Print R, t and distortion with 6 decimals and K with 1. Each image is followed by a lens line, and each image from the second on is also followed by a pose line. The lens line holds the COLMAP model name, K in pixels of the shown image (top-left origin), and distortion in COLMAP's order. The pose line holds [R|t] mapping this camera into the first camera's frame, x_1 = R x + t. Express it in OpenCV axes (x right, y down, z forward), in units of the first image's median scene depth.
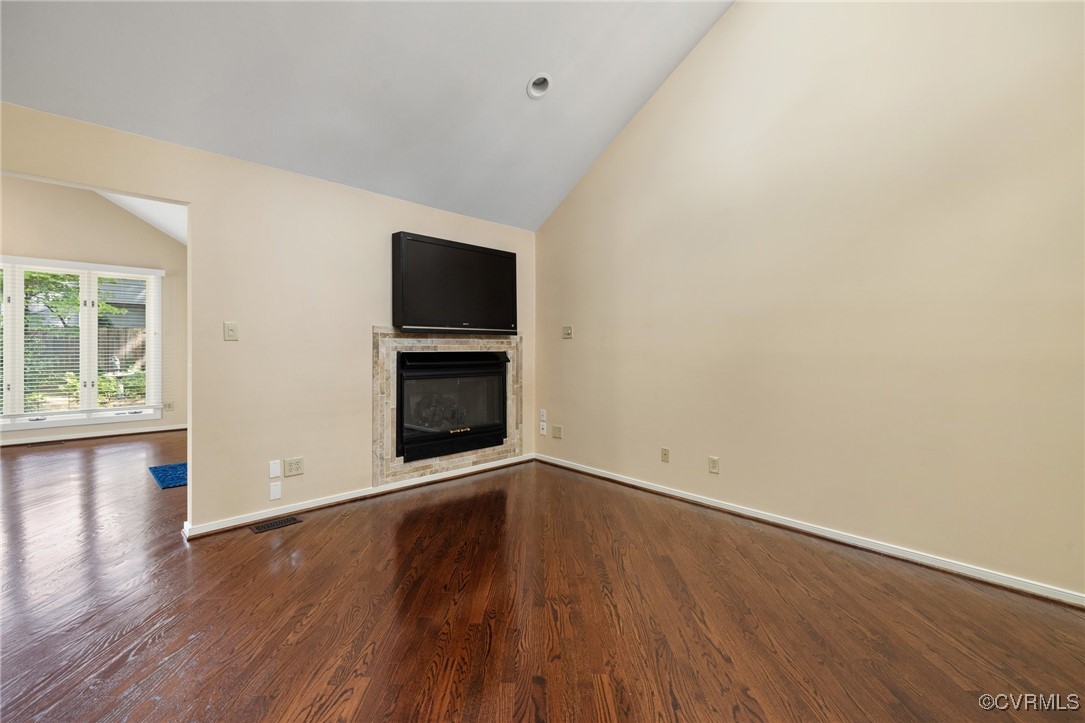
lens RADIAL K [[473.3, 0, 548.6], [0, 473.3, 337.3], [0, 0, 1]] dist [0.005160, -0.000357]
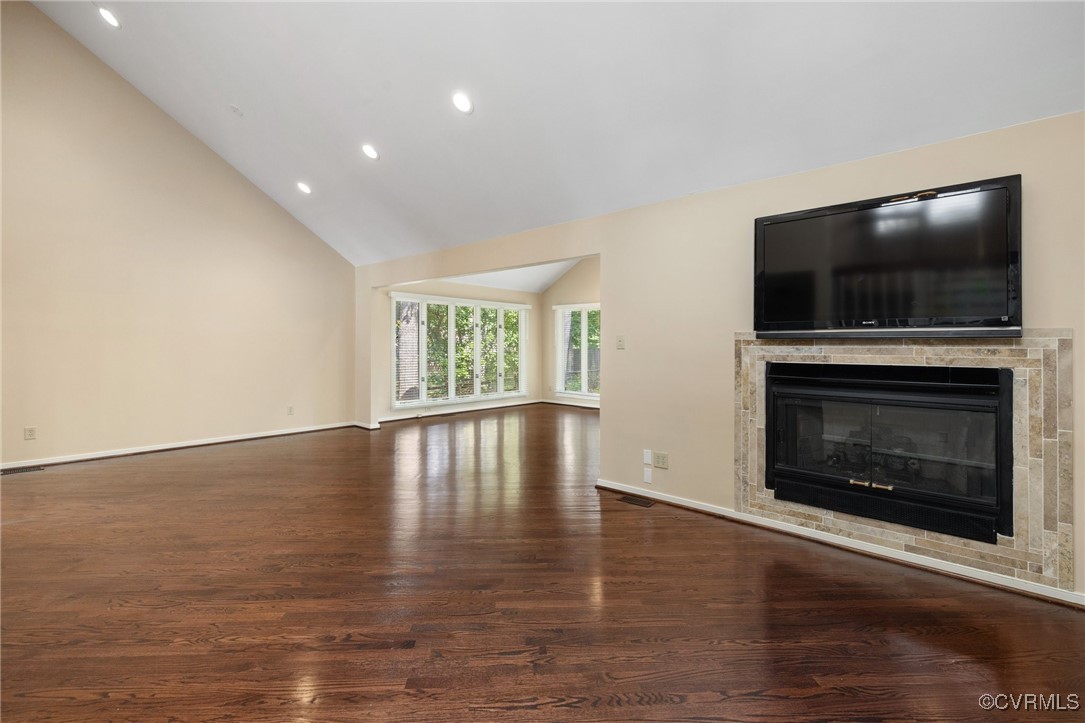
lens RADIAL K [[473.3, 0, 532.2], [0, 473.3, 344.8], [0, 0, 1]] dist [0.005160, -0.000357]
pose [[0.035857, -0.016468, -0.999221, 0.486253], [0.003959, 0.999859, -0.016337, 0.012111], [0.999349, -0.003370, 0.035917, 0.539079]]
